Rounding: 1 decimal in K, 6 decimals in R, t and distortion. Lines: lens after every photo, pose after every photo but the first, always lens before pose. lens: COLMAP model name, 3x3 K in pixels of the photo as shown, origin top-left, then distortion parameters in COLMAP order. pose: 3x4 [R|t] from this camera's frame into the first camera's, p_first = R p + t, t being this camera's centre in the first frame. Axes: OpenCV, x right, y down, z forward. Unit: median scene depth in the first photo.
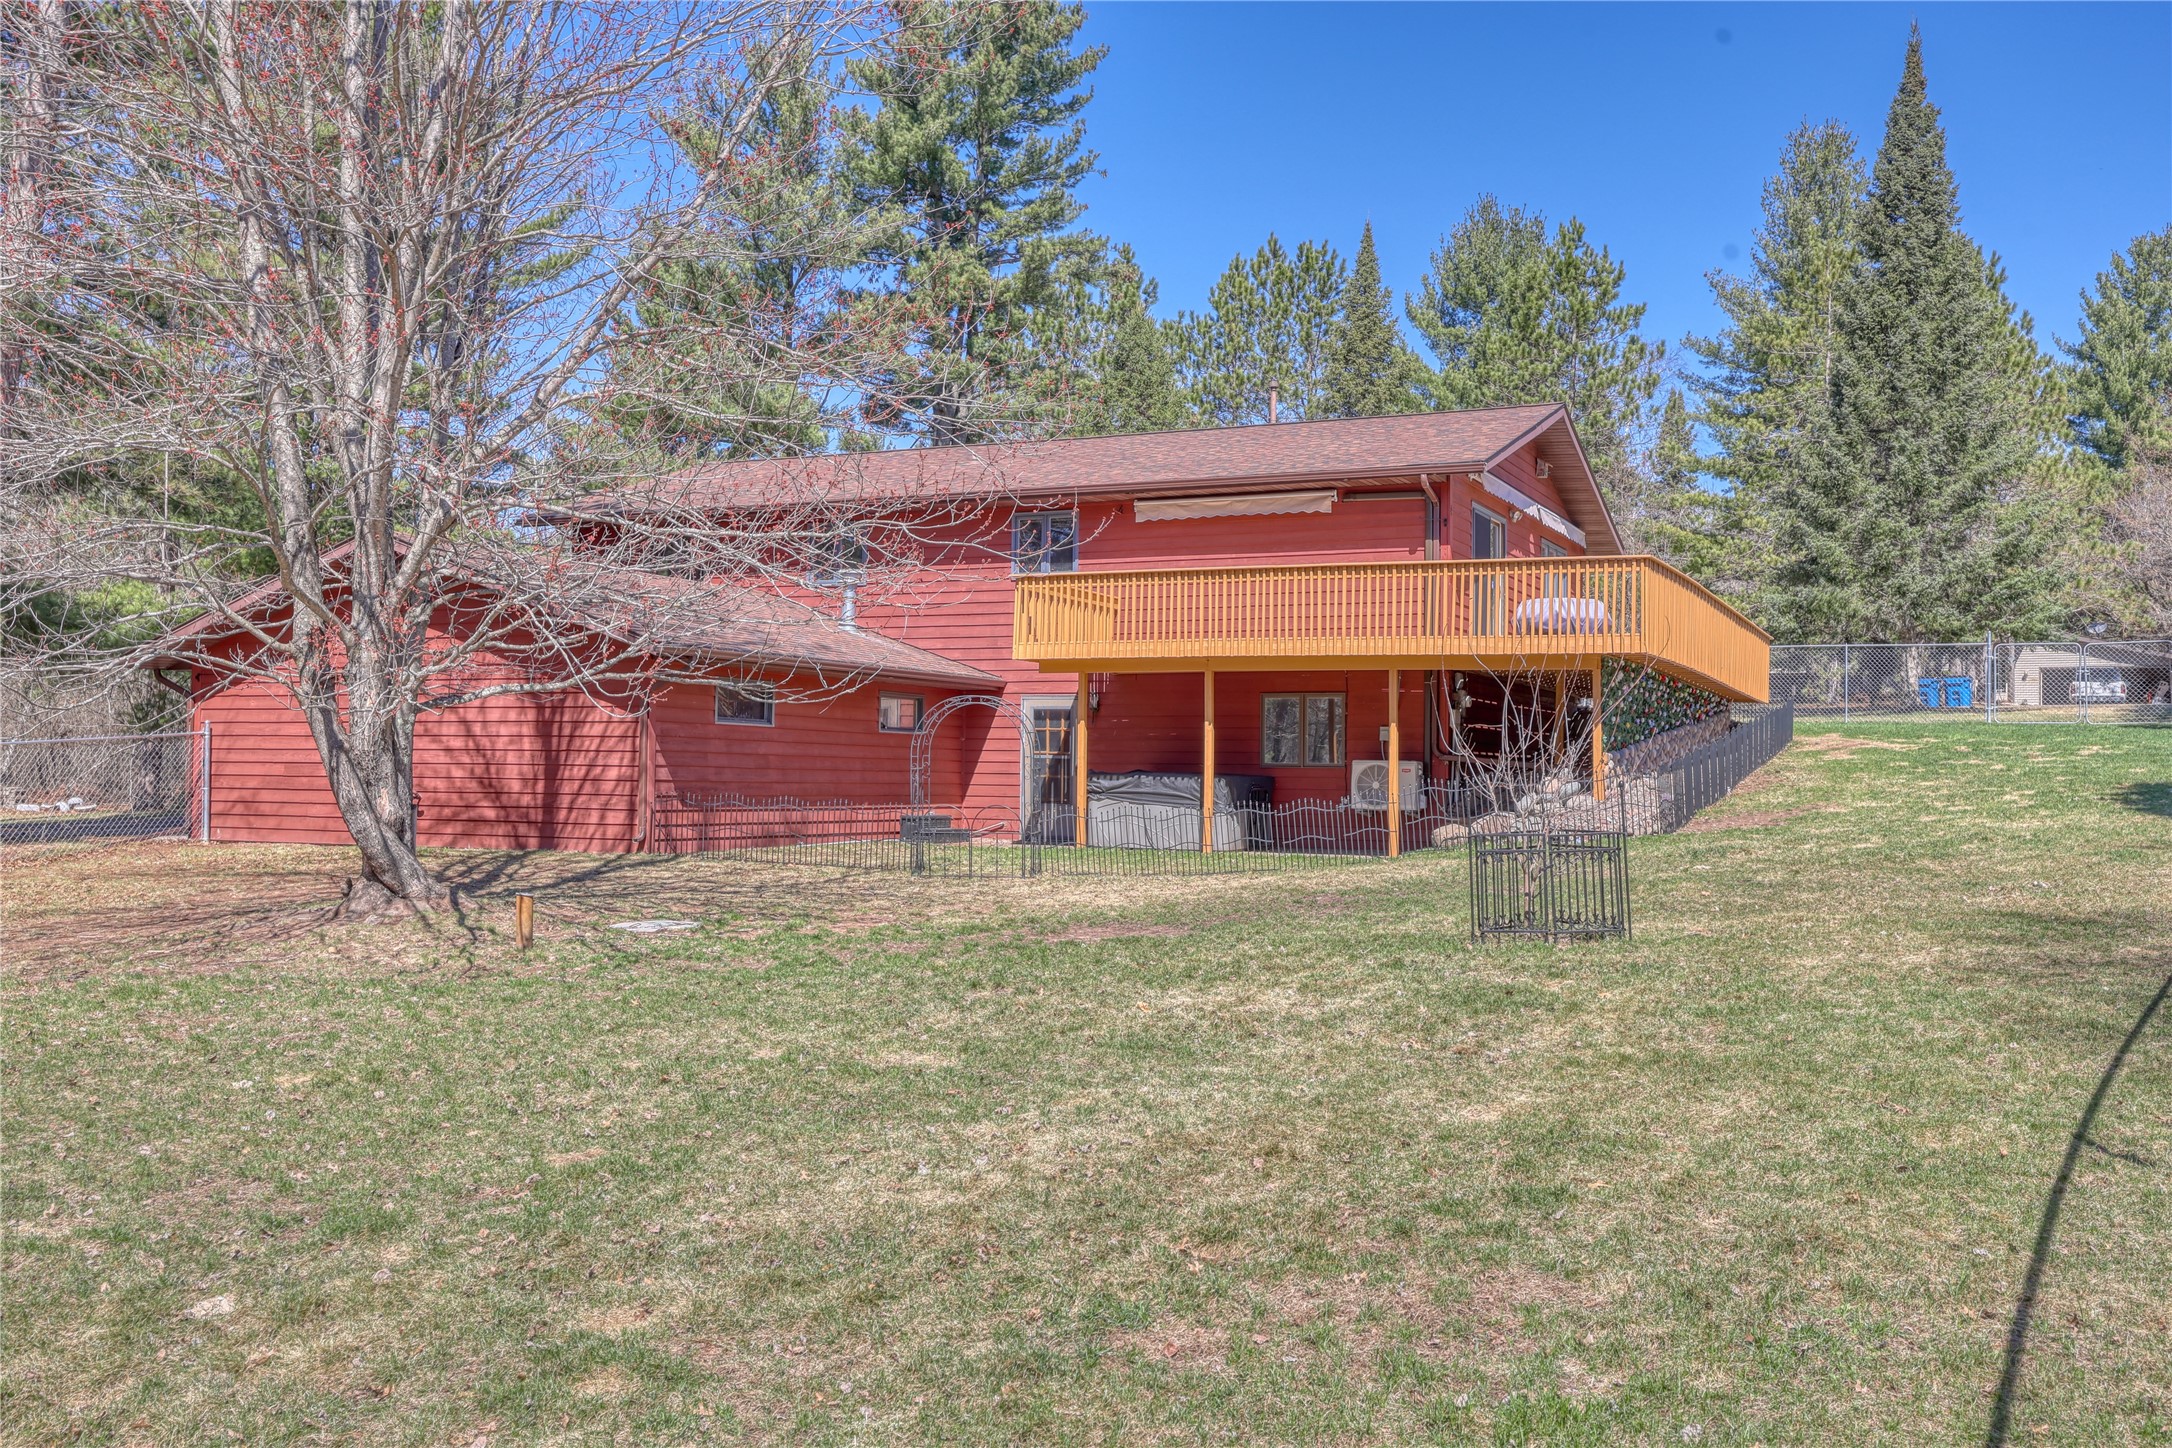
lens RADIAL K [[1987.6, 0, 1085.1], [0, 1987.6, 725.5], [0, 0, 1]] dist [-0.005574, 0.000000]
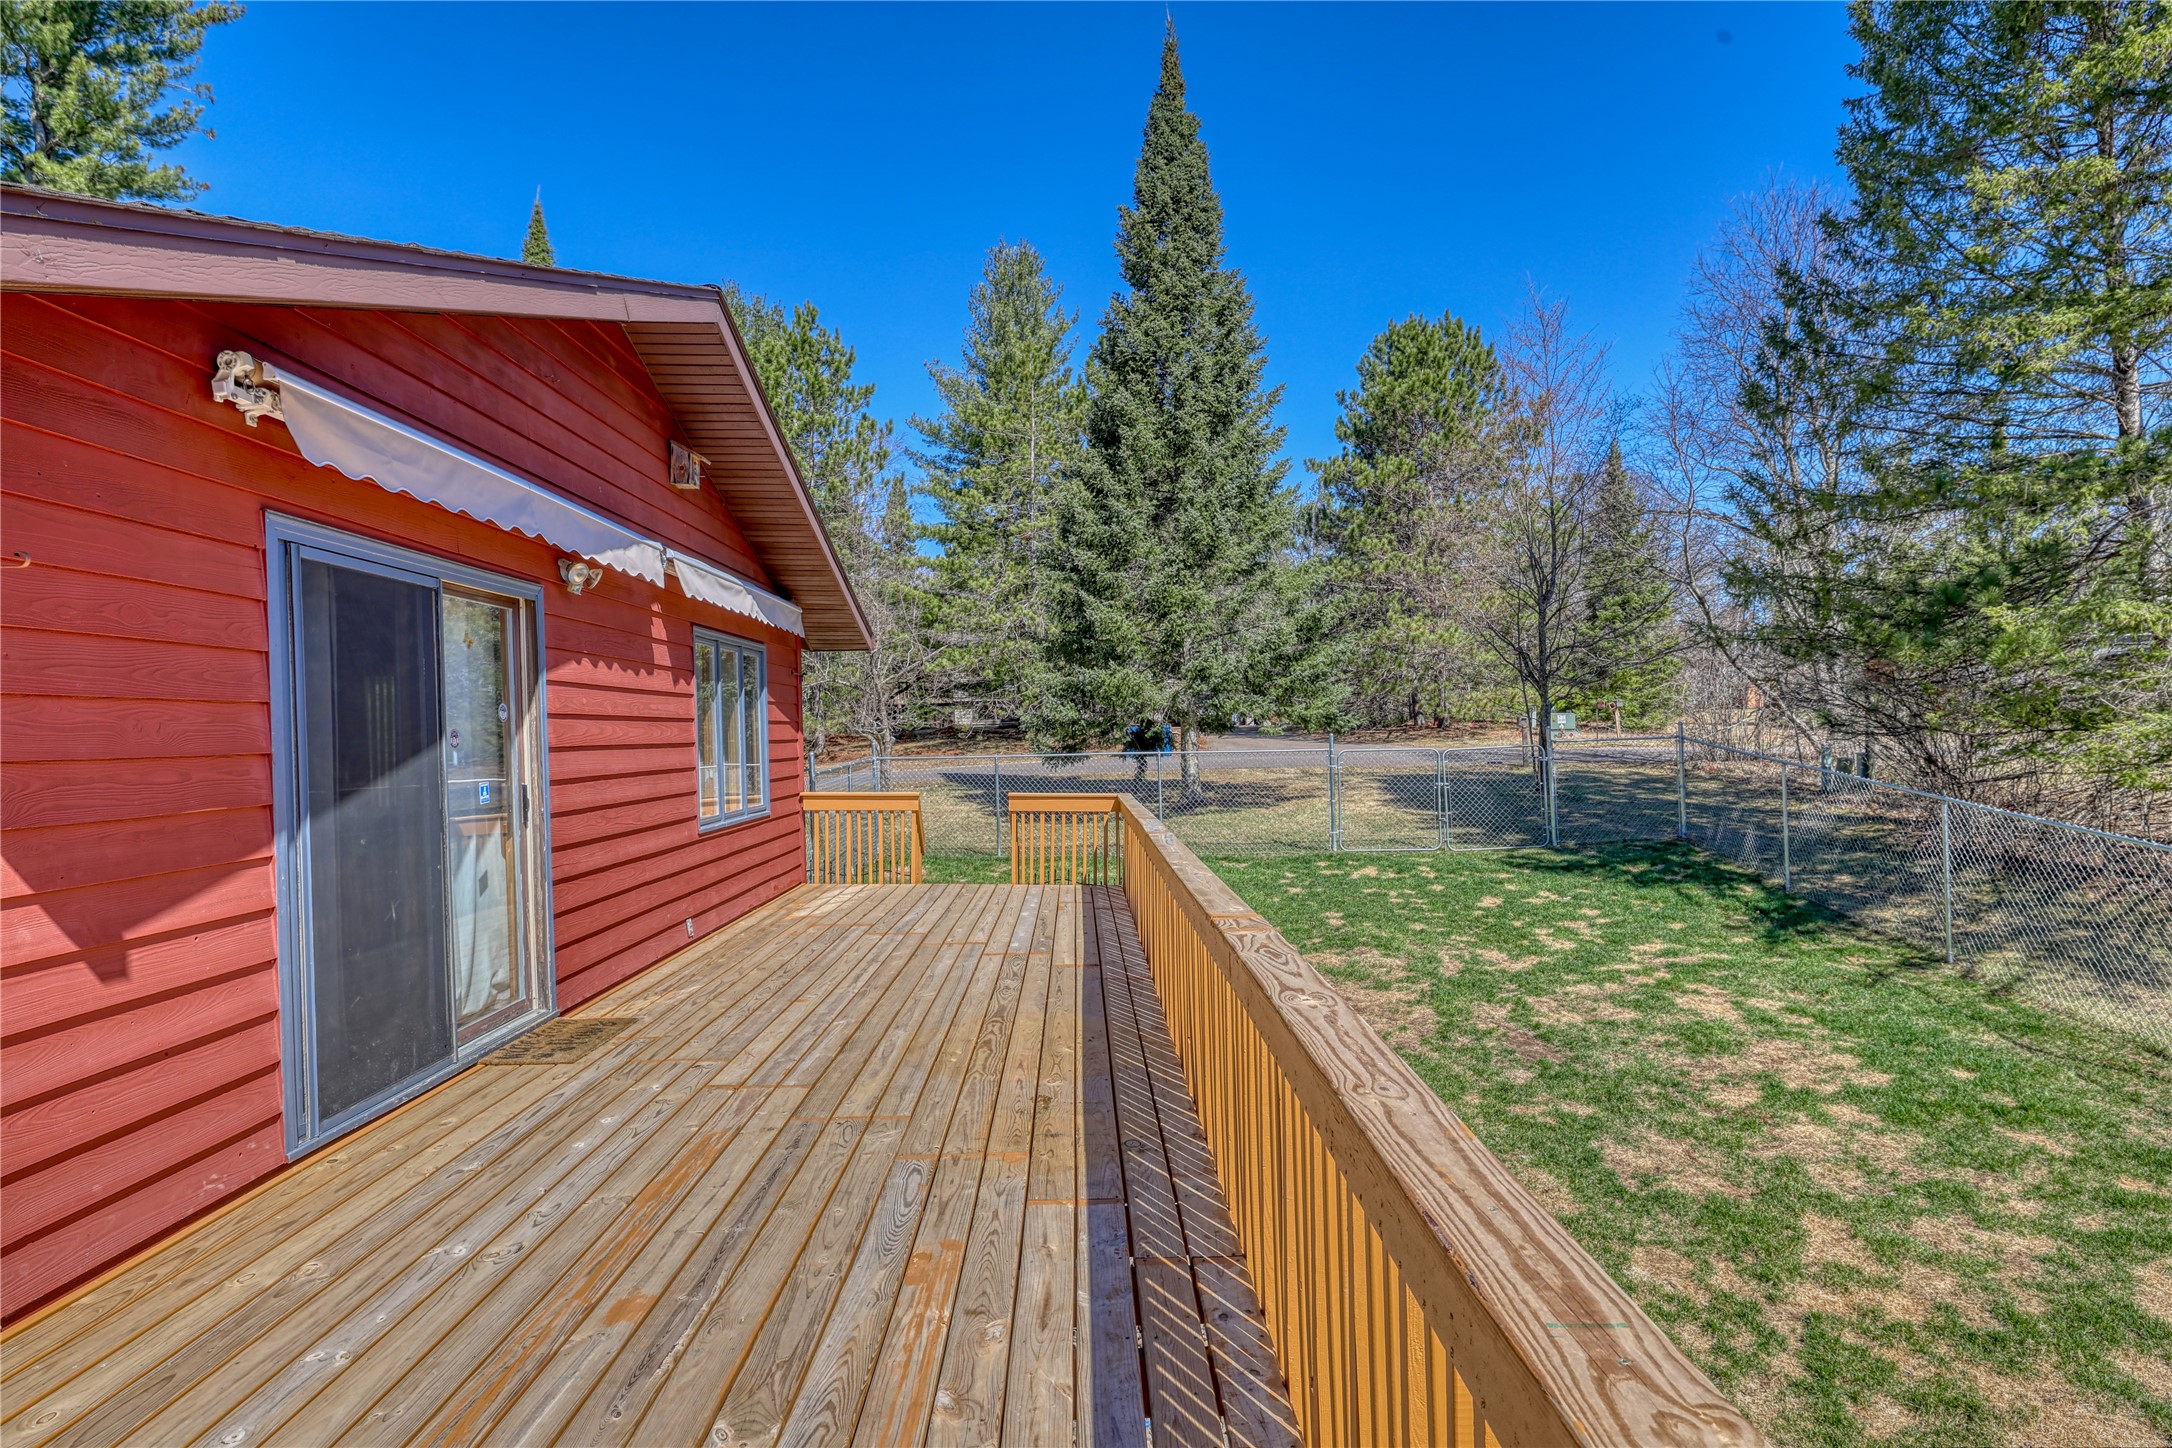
lens RADIAL K [[1197.5, 0, 1083.7], [0, 1197.5, 730.4], [0, 0, 1]] dist [0.017829, -0.001327]
pose [[0.901486, -0.038764, 0.431069, 0.098538], [0.027914, 0.999115, 0.031470, -0.039722], [-0.431907, -0.016337, 0.901770, 0.370150]]
